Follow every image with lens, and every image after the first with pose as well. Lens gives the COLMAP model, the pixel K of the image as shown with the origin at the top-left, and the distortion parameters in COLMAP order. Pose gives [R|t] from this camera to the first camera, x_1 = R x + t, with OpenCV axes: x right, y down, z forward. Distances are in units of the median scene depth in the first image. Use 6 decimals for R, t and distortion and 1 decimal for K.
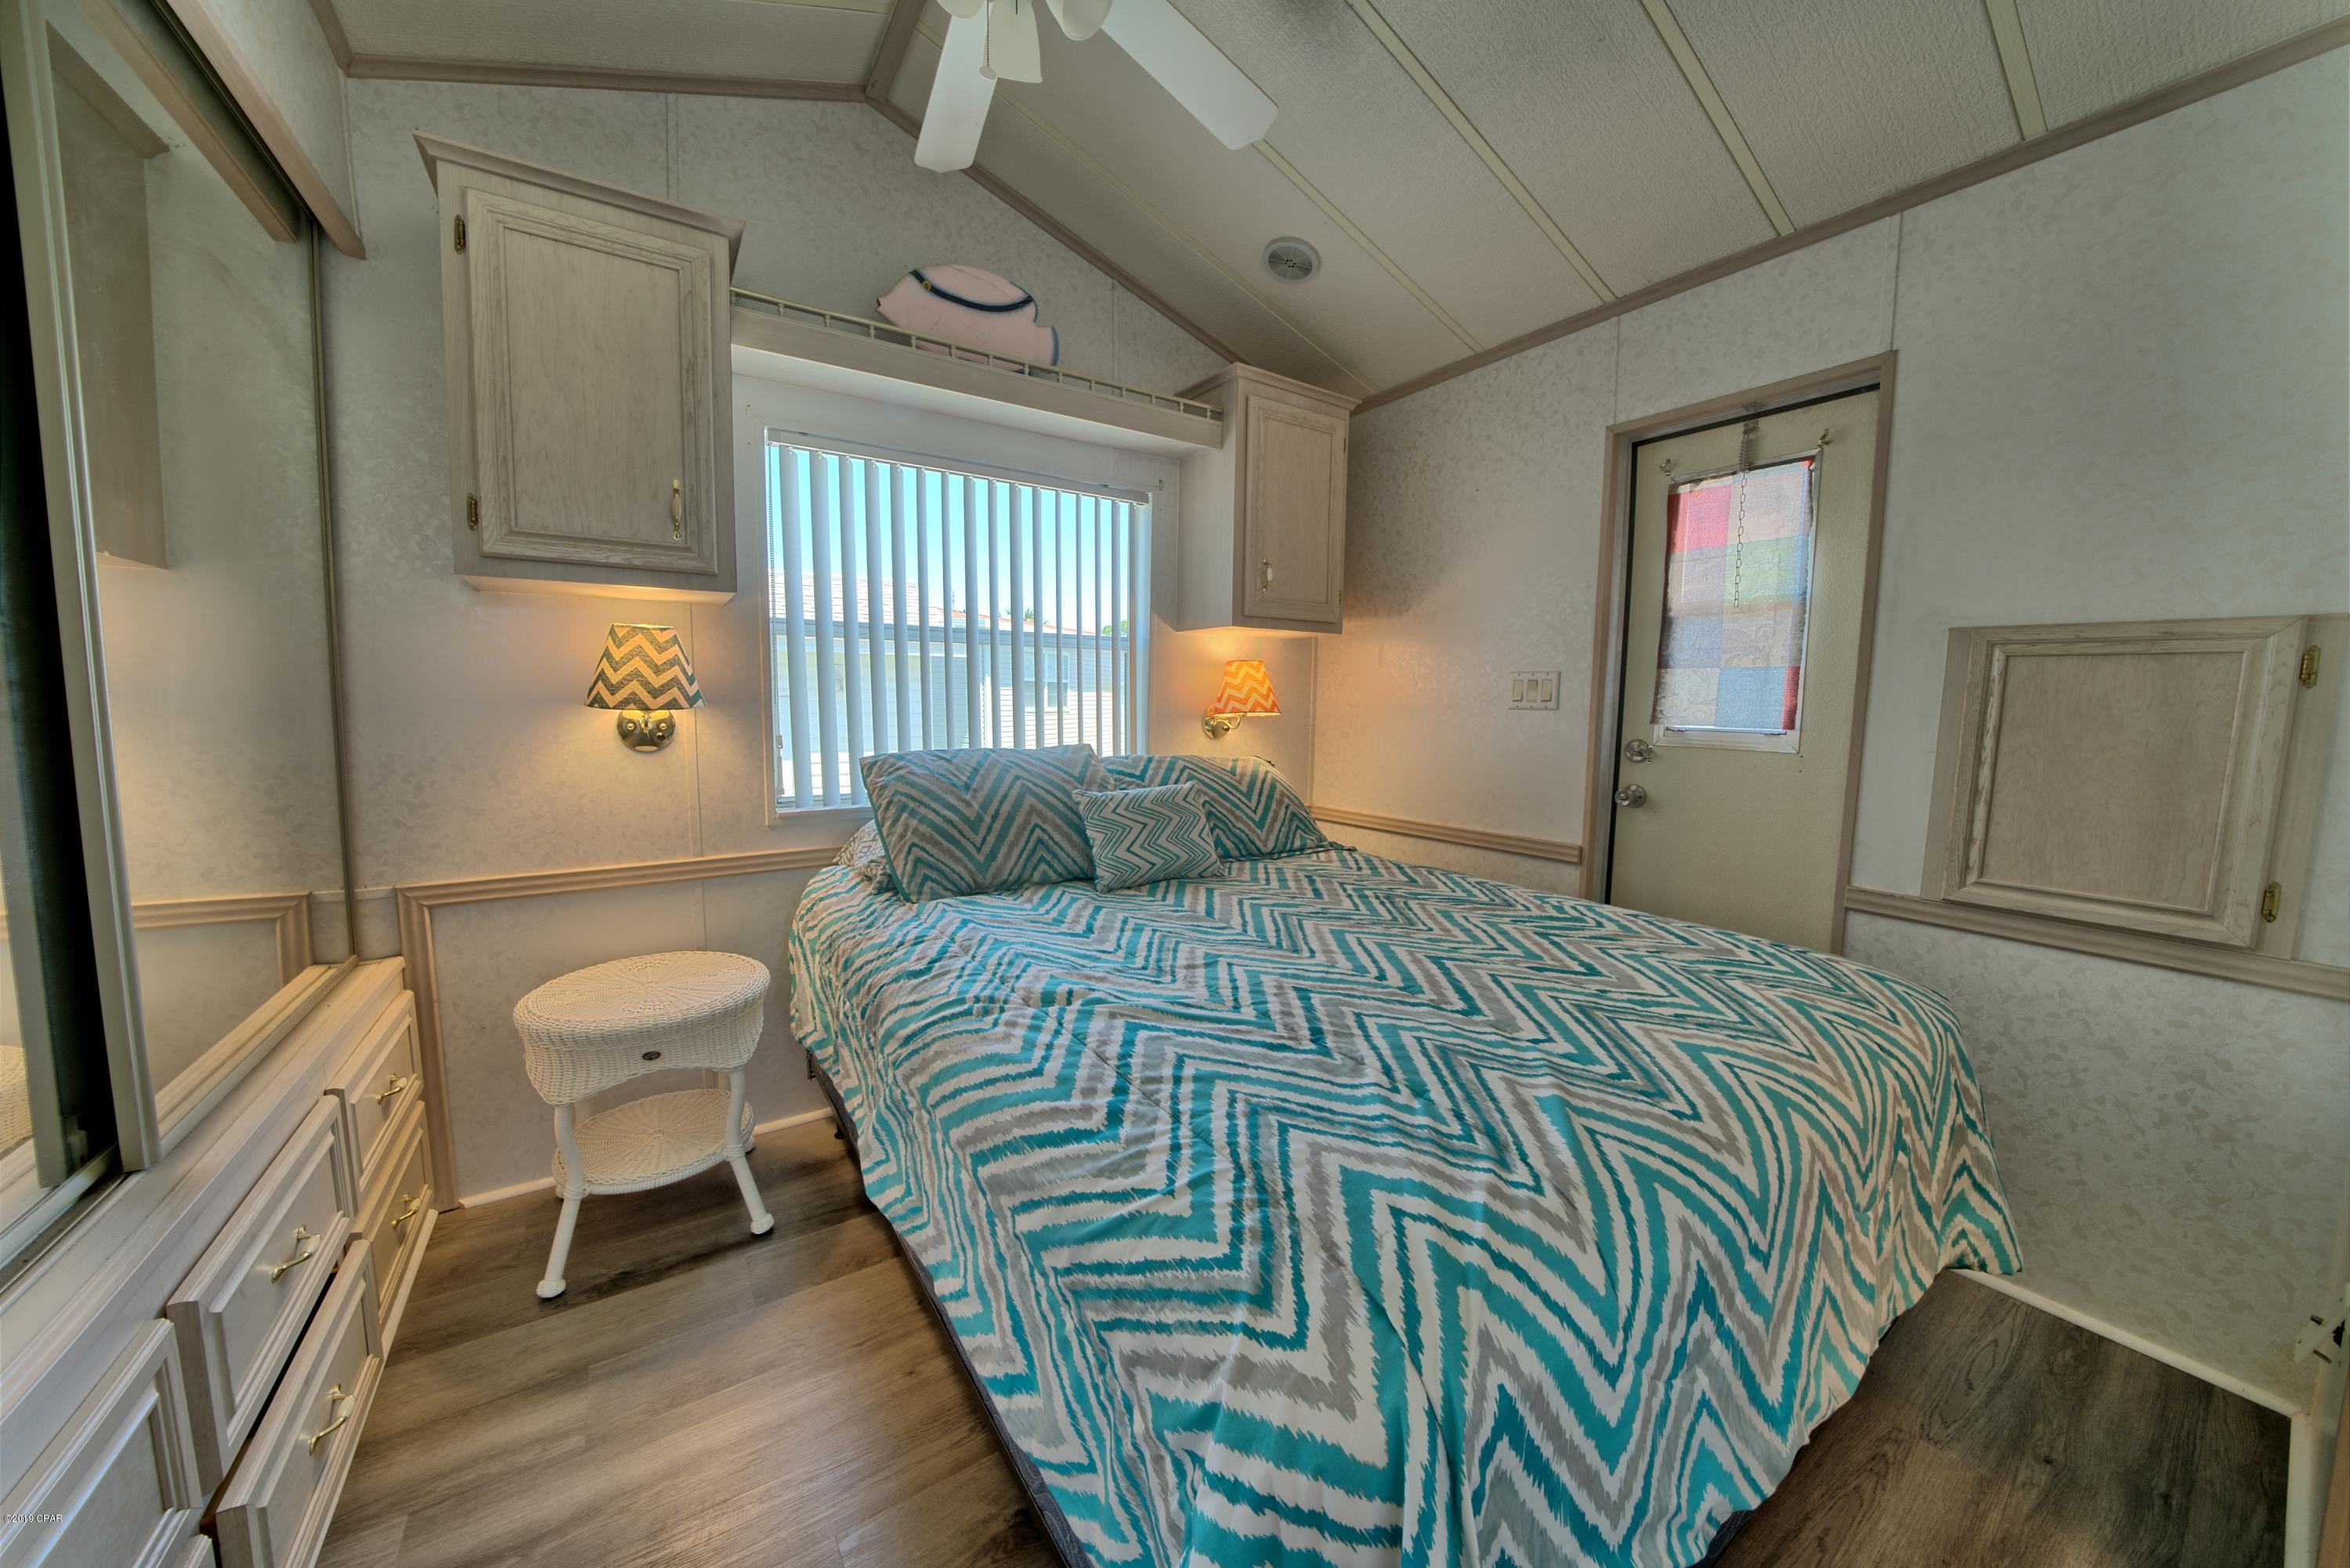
lens RADIAL K [[805.9, 0, 1190.3], [0, 805.9, 783.4], [0, 0, 1]] dist [-0.016177, 0.002458]
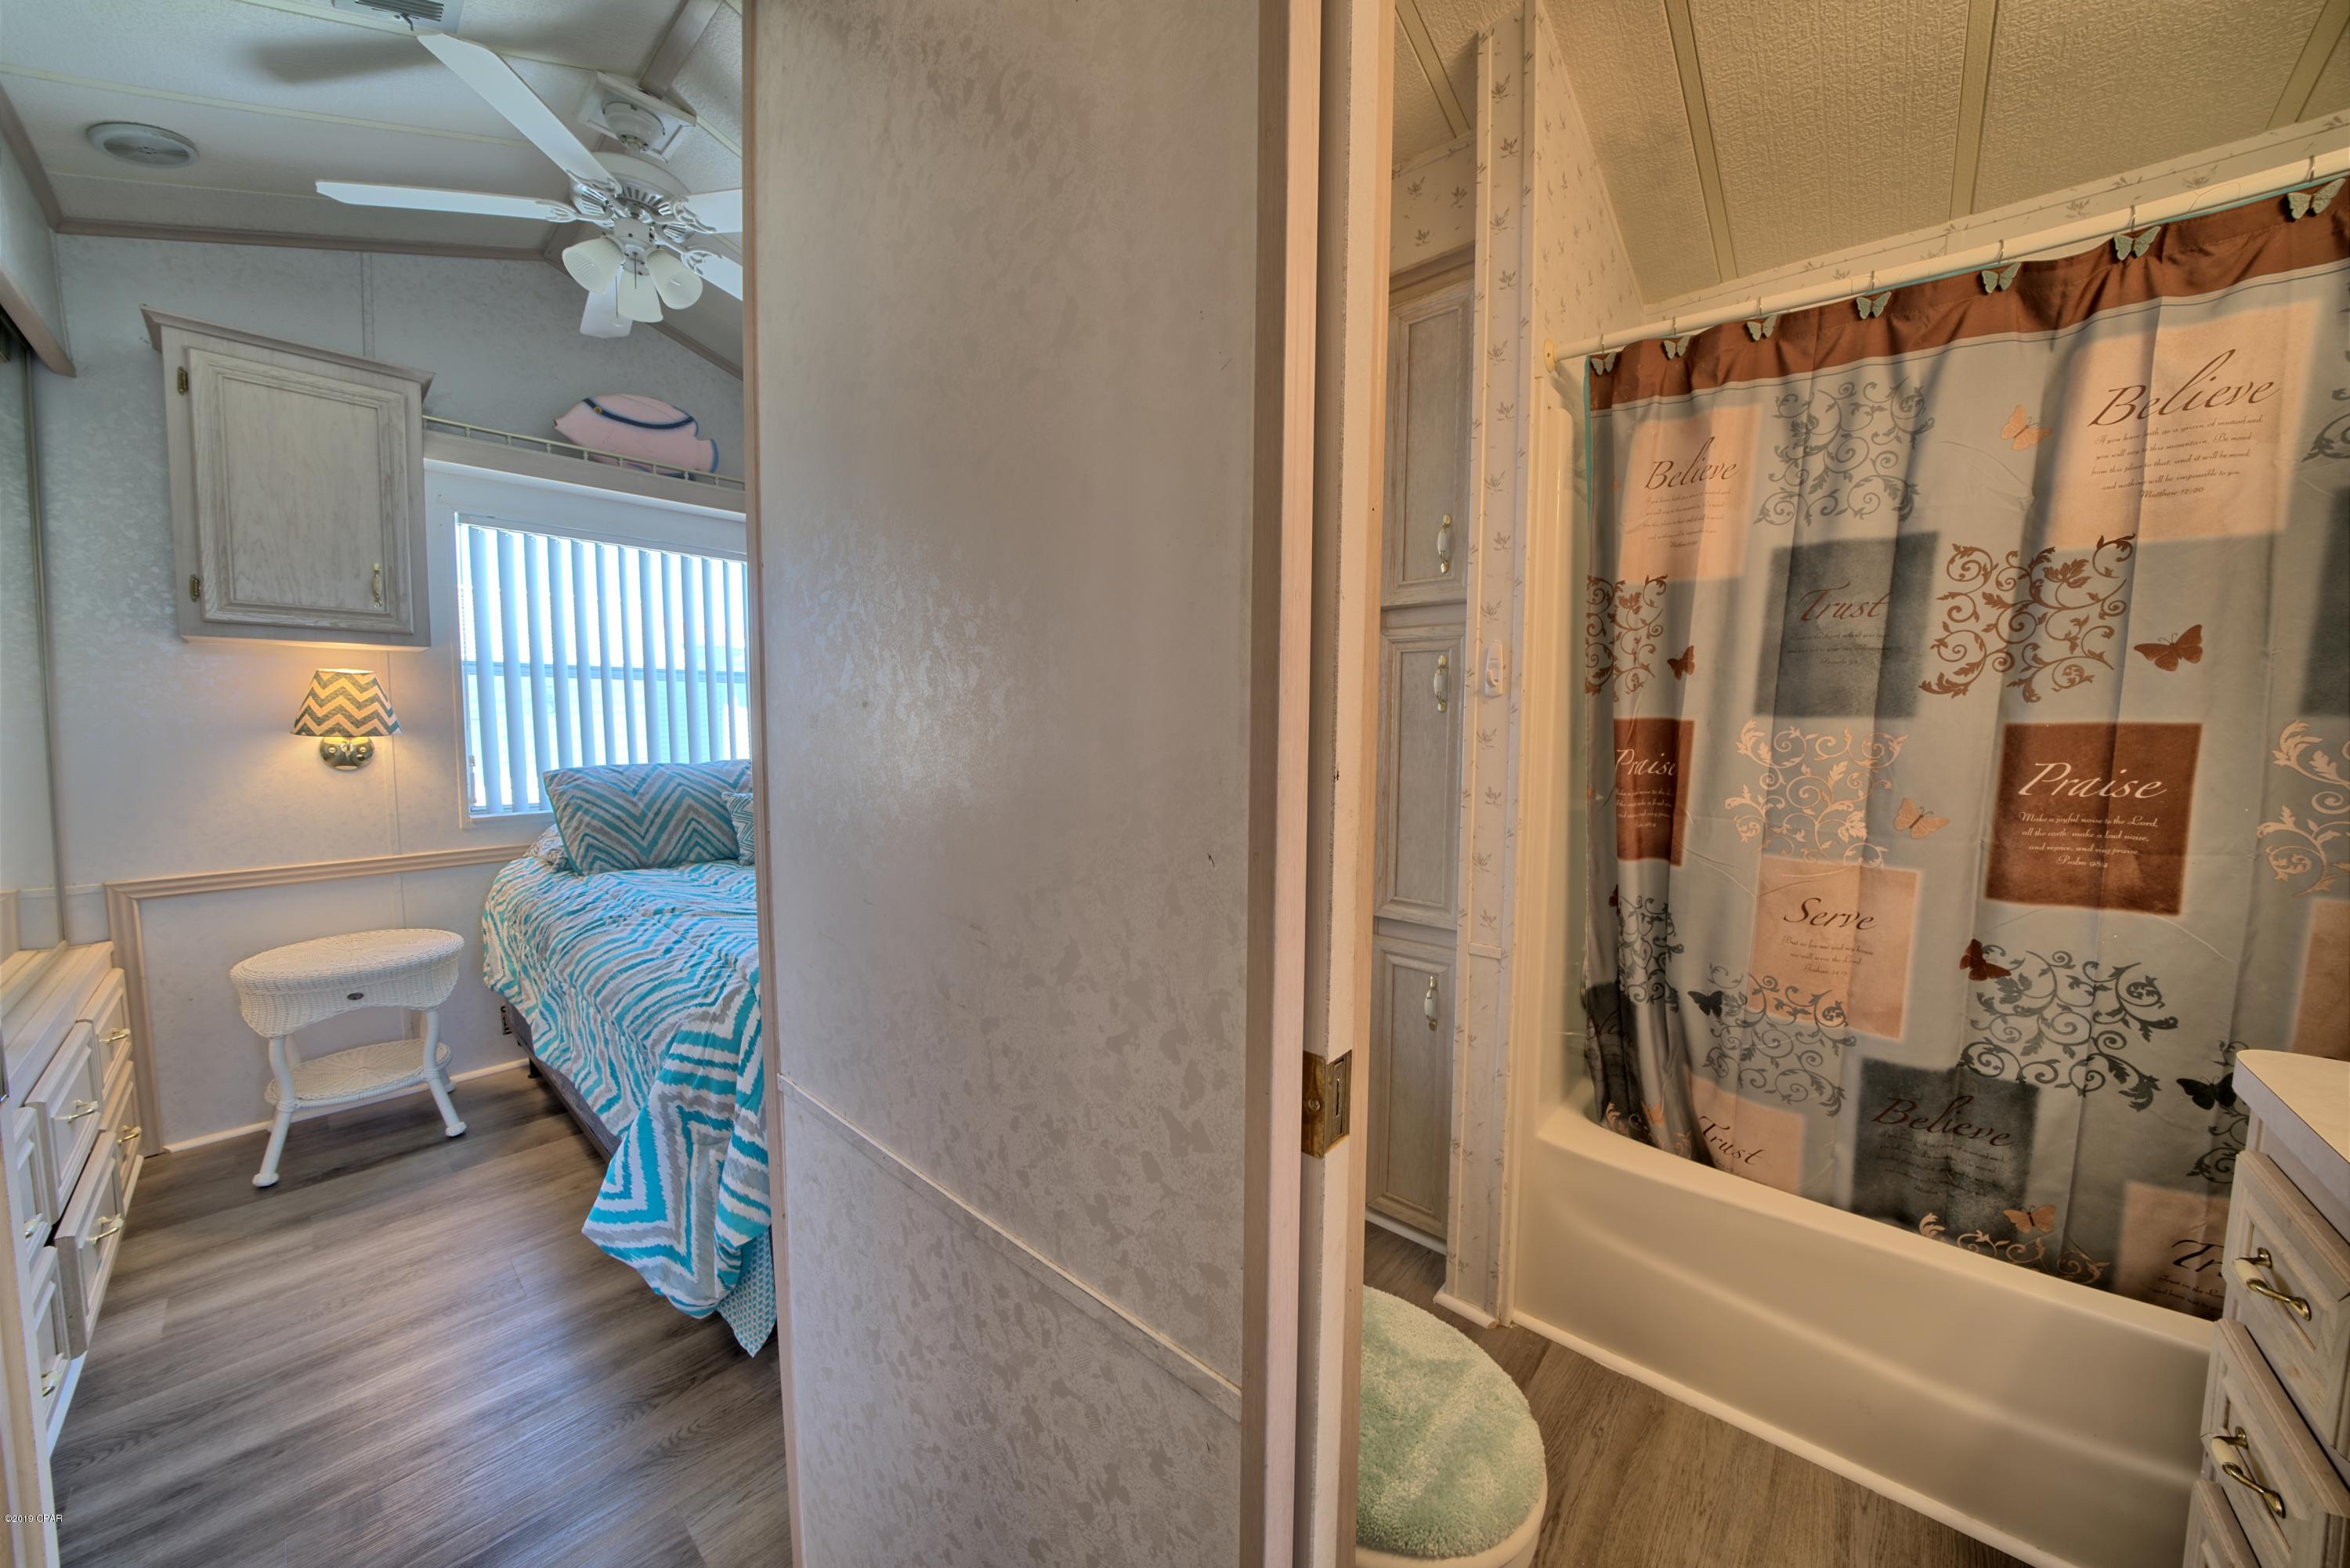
lens RADIAL K [[805.9, 0, 1167.1], [0, 805.9, 783.1], [0, 0, 1]] dist [-0.016177, 0.002458]
pose [[0.973306, -0.023128, 0.228342, 0.309528], [0.028007, 0.999443, -0.018150, 0.042971], [-0.227795, 0.024061, 0.973412, -0.546593]]
